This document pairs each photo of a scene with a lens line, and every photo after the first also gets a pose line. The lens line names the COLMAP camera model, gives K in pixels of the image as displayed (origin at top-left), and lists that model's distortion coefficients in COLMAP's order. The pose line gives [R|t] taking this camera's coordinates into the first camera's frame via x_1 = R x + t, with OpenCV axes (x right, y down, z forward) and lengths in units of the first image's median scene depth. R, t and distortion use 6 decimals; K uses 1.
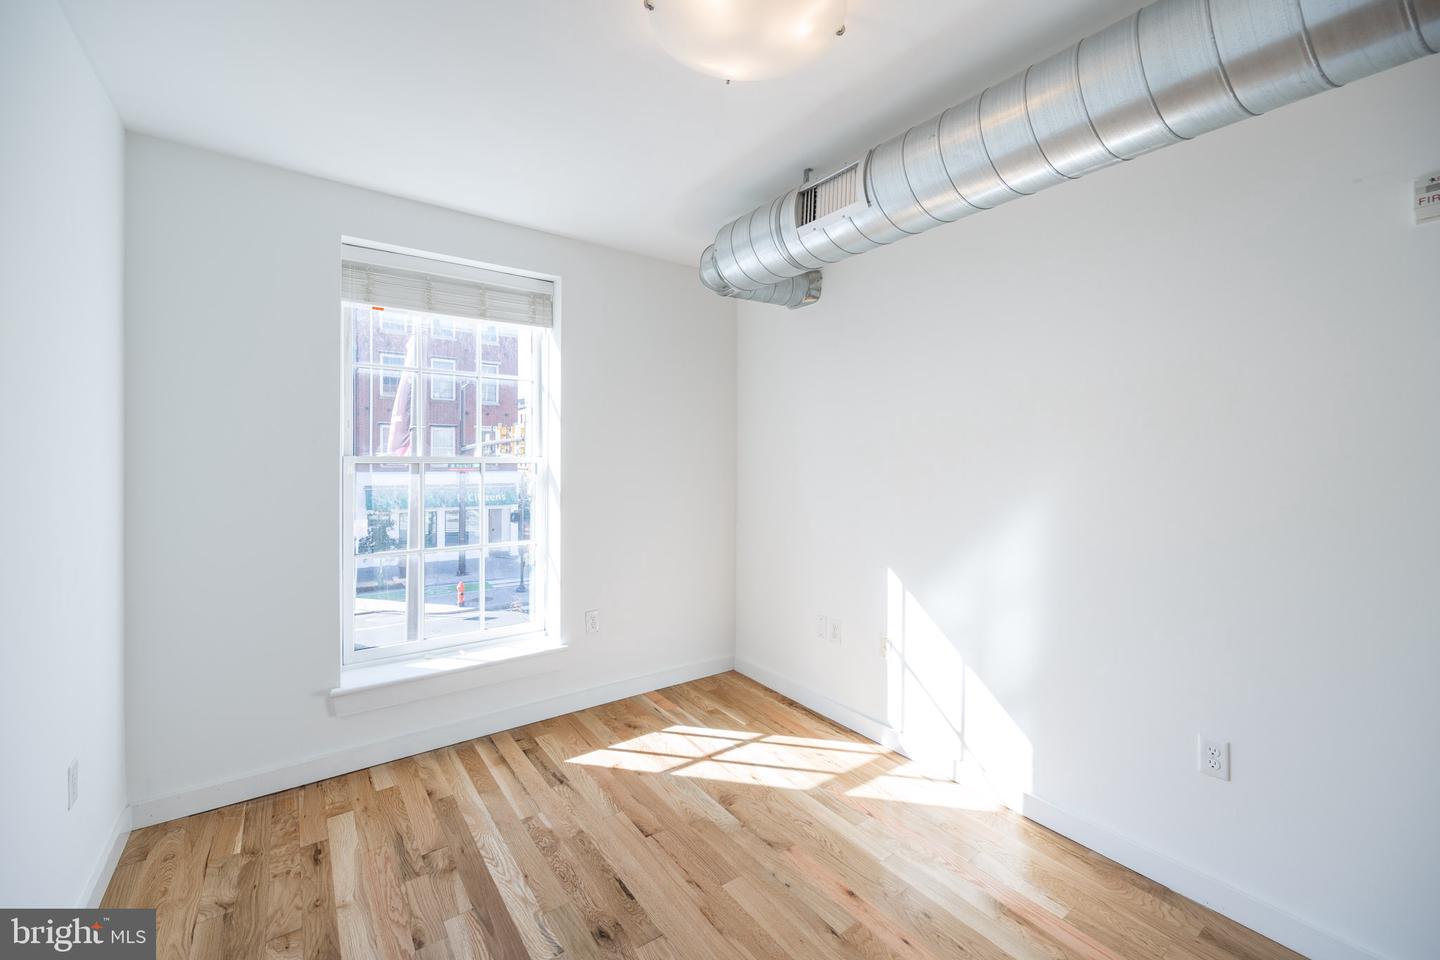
lens RADIAL K [[581.3, 0, 720.0], [0, 581.3, 461.1], [0, 0, 1]] dist [-0.000688, -0.000200]
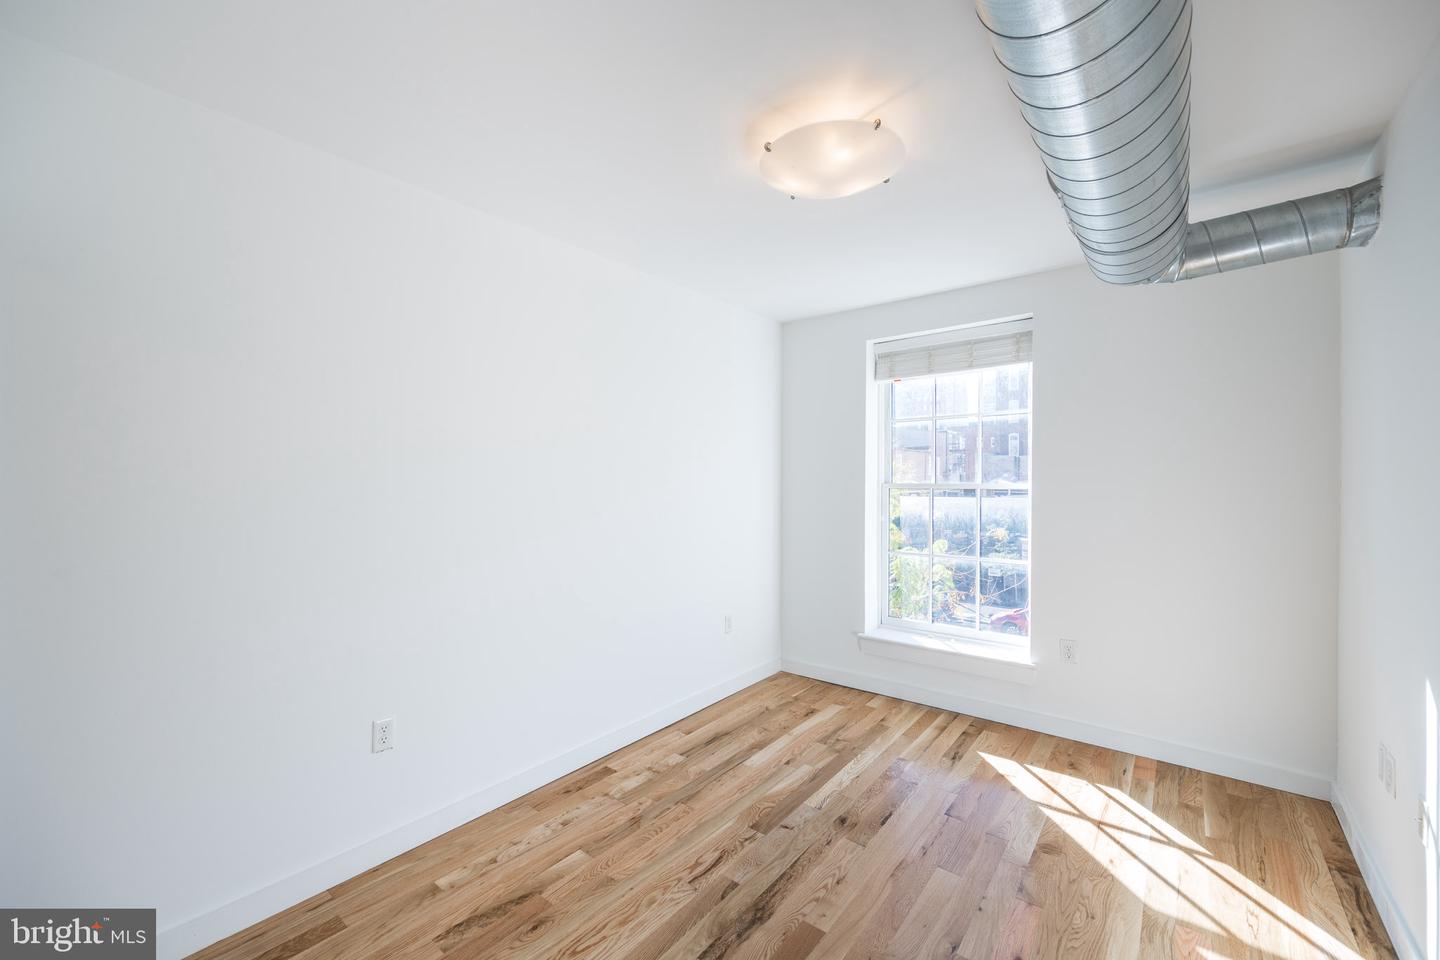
lens RADIAL K [[580.1, 0, 720.0], [0, 580.1, 480.0], [0, 0, 1]] dist [0.000913, 0.000135]
pose [[0.262374, -0.009621, -0.964918, 0.695560], [-0.004642, 0.999926, -0.011233, 0.000796], [0.964955, 0.007427, 0.262310, 0.211584]]
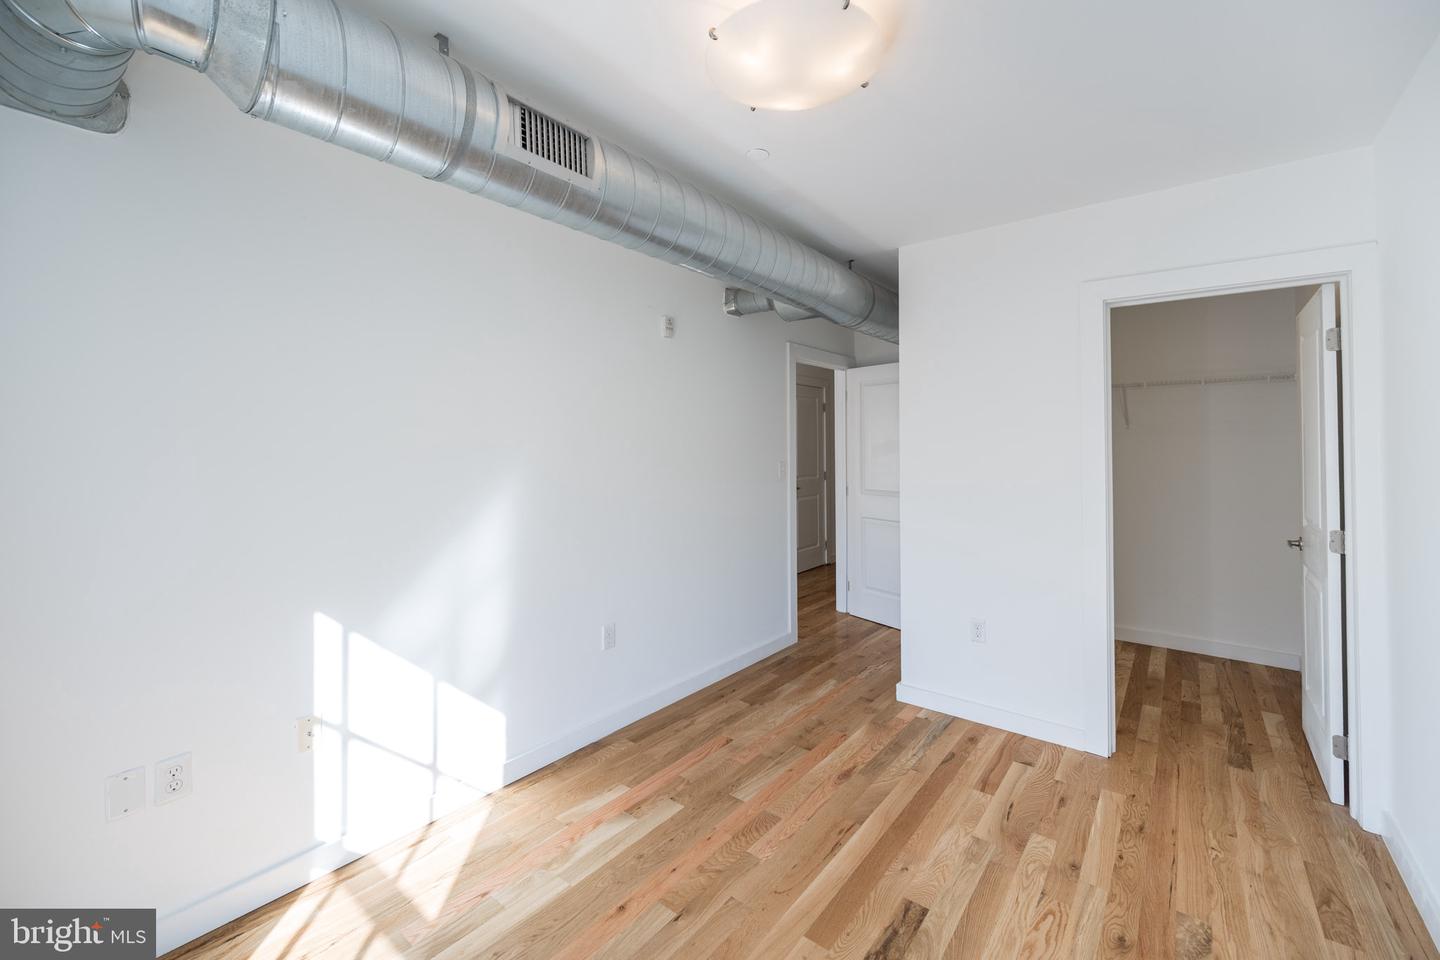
lens RADIAL K [[587.6, 0, 721.7], [0, 587.6, 429.1], [0, 0, 1]] dist [0.000598, -0.000178]
pose [[-0.264956, 0.016596, 0.964118, -0.537117], [0.002174, 0.999860, -0.016614, -0.020216], [-0.964258, -0.002306, -0.264955, 0.771316]]
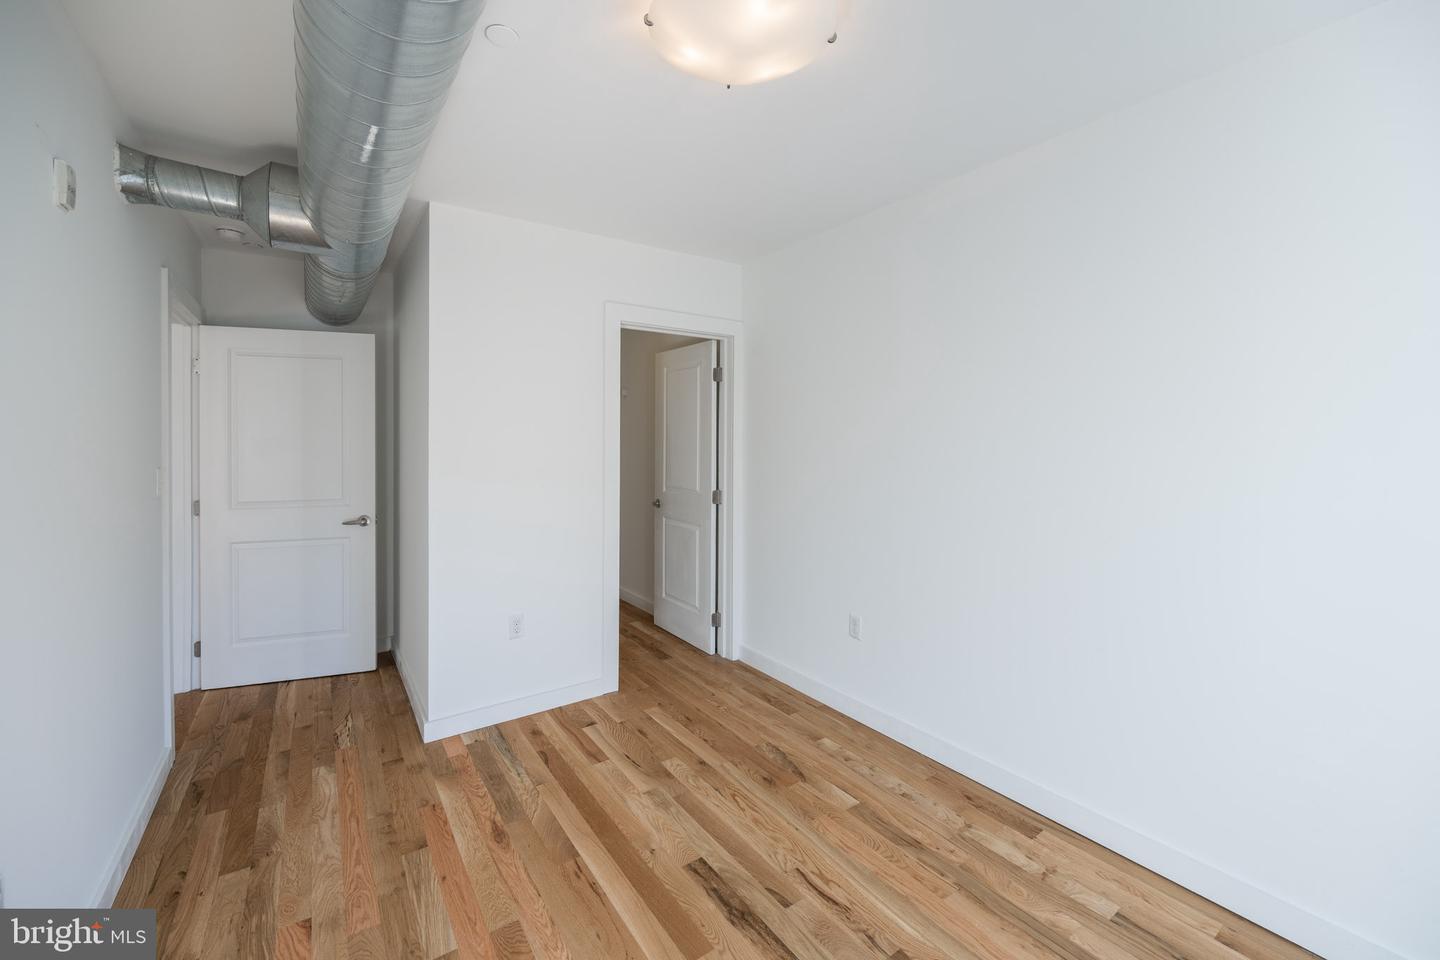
lens RADIAL K [[592.3, 0, 716.8], [0, 592.3, 439.6], [0, 0, 1]] dist [0.001010, 0.000048]
pose [[-0.999626, -0.009058, 0.025808, 0.028835], [-0.008855, 0.999929, 0.007976, -0.018173], [-0.025879, 0.007745, -0.999635, 1.114411]]
